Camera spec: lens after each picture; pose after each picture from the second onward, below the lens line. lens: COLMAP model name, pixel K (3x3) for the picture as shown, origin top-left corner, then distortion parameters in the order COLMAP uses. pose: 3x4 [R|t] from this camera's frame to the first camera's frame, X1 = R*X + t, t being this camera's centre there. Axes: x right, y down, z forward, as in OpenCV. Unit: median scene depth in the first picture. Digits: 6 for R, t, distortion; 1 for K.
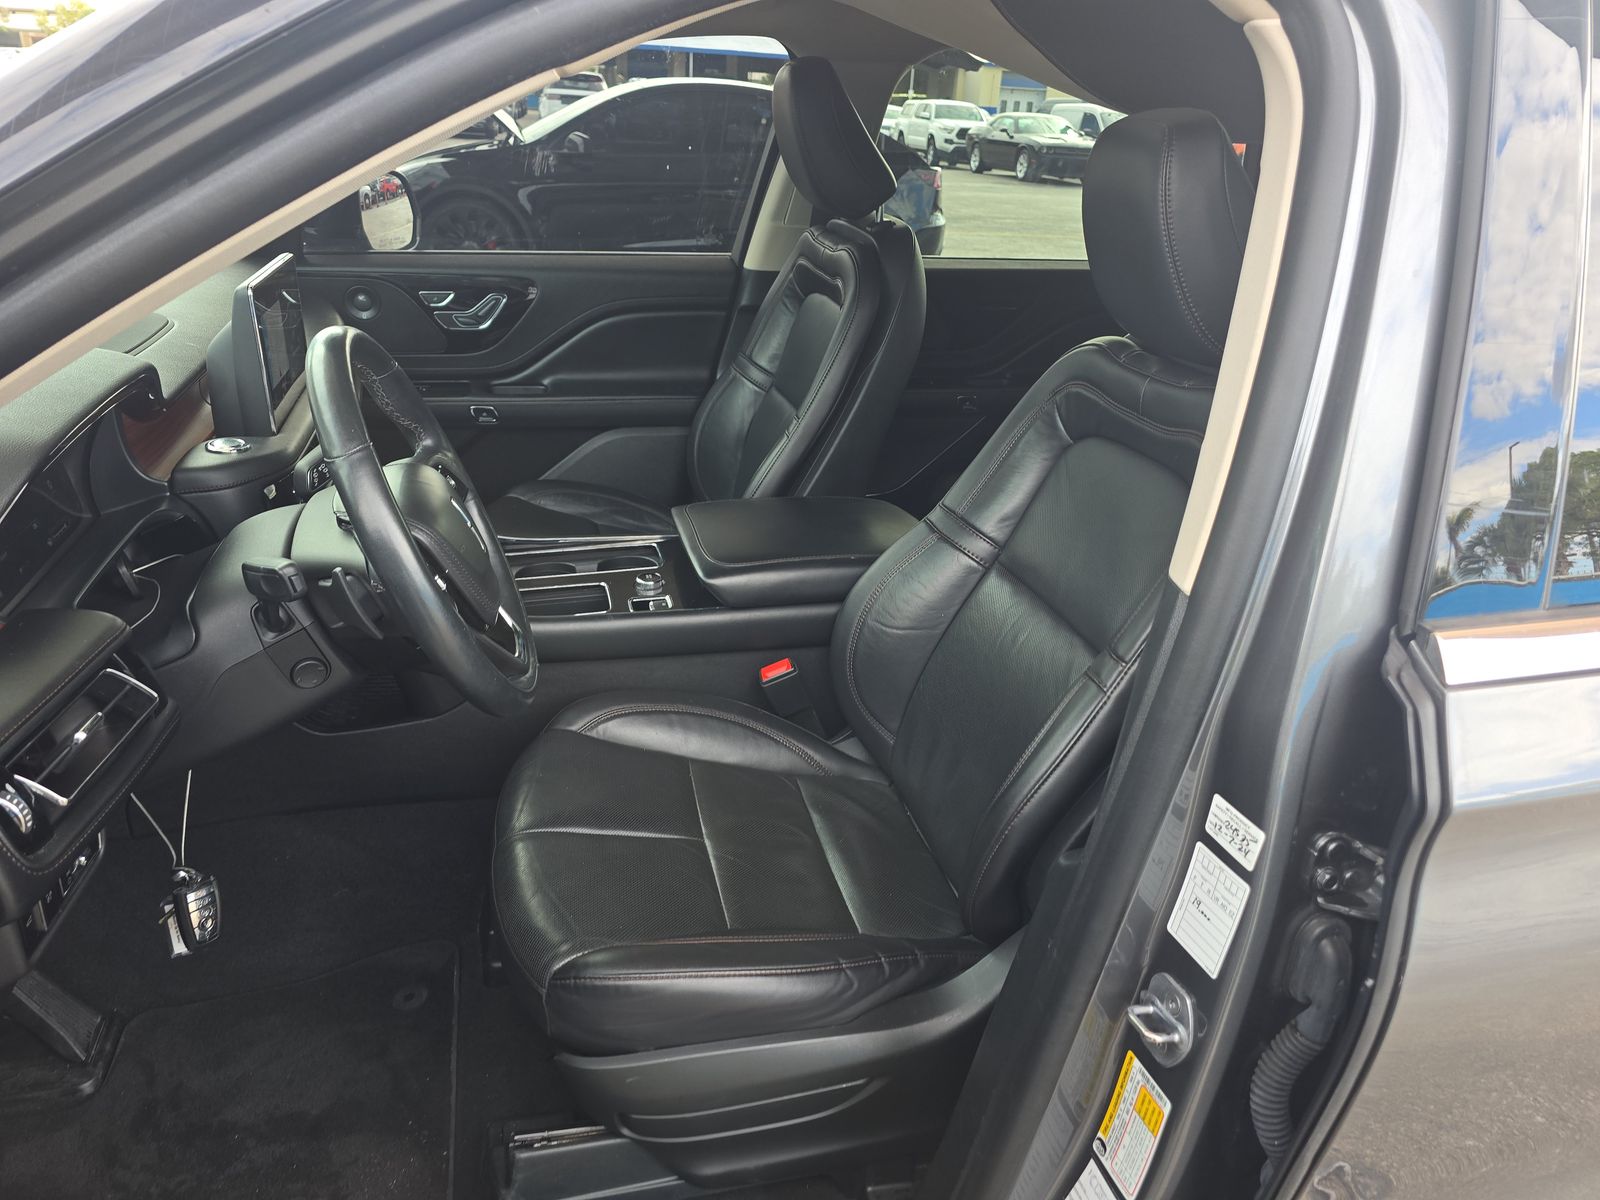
lens RADIAL K [[1064.4, 0, 808.4], [0, 1064.4, 618.9], [0, 0, 1]] dist [0.052195, -0.047490]
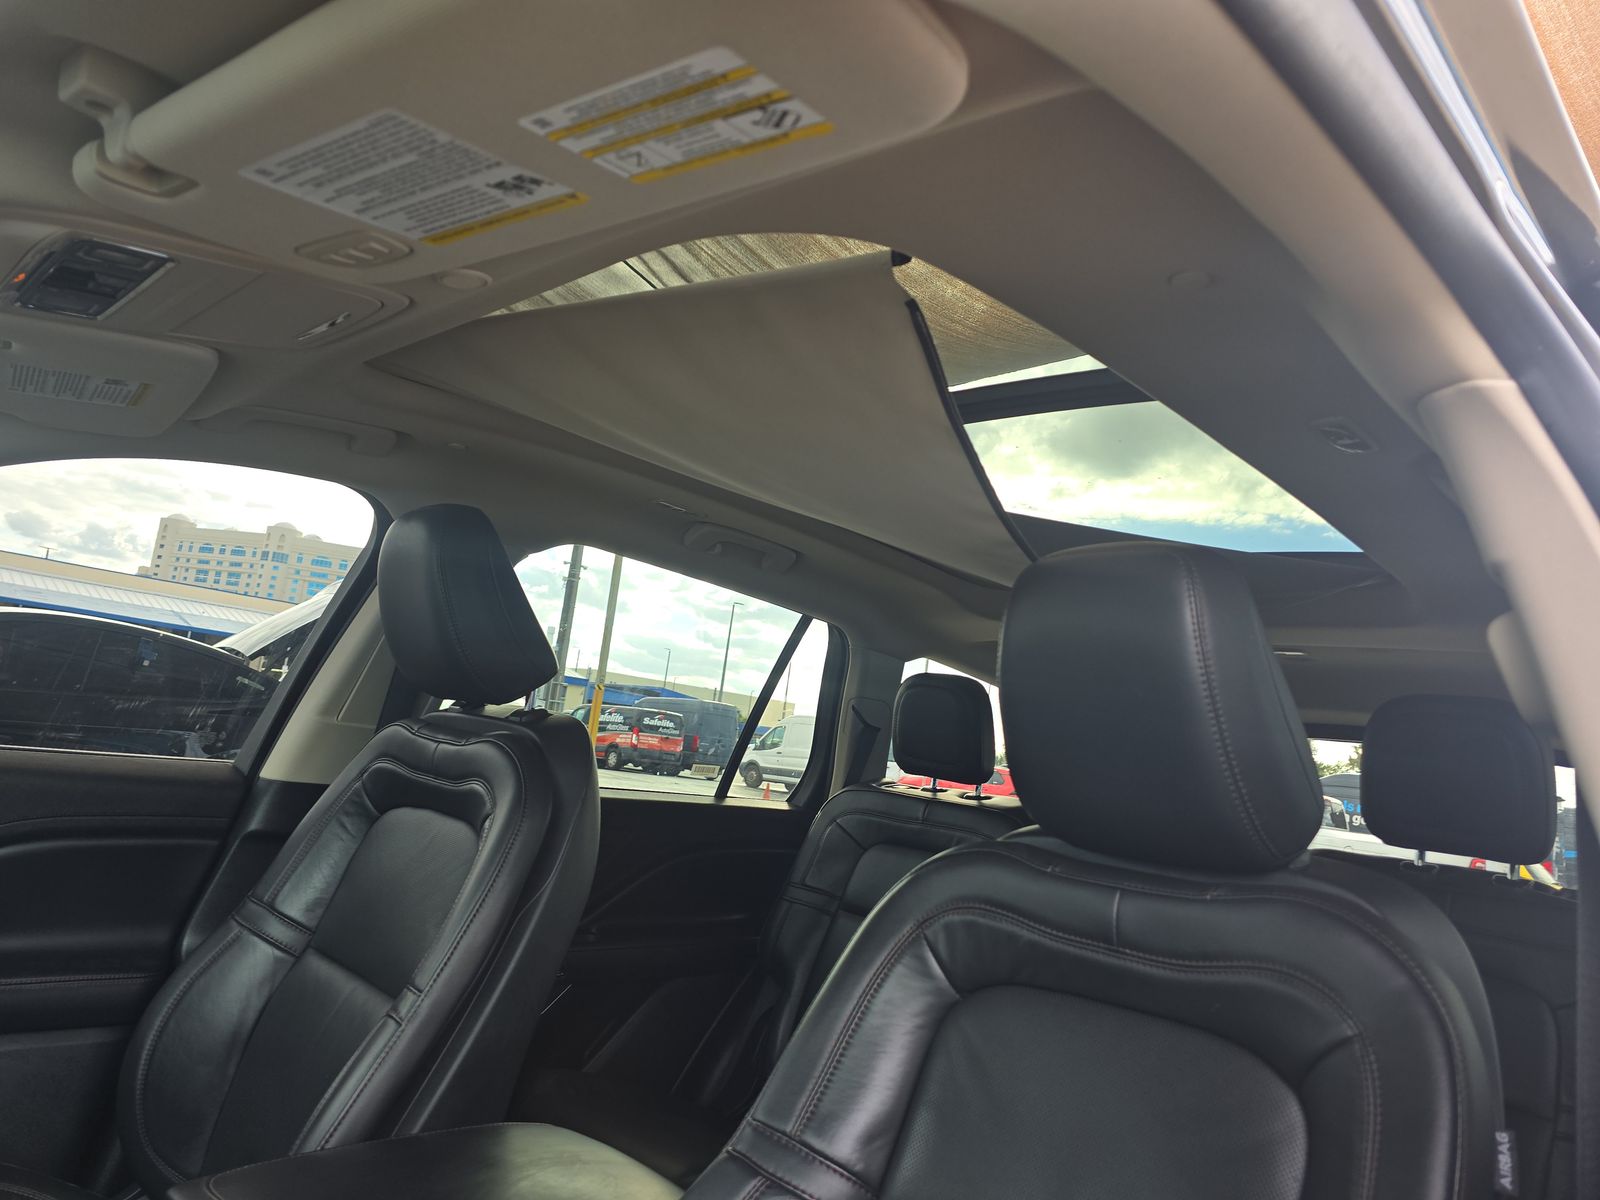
lens RADIAL K [[1064.4, 0, 808.4], [0, 1064.4, 618.9], [0, 0, 1]] dist [0.052195, -0.047490]
pose [[0.858771, 0.115012, 0.499284, -0.122088], [0.146567, 0.878613, -0.454487, -0.053381], [-0.490948, 0.463478, 0.737670, 0.281503]]
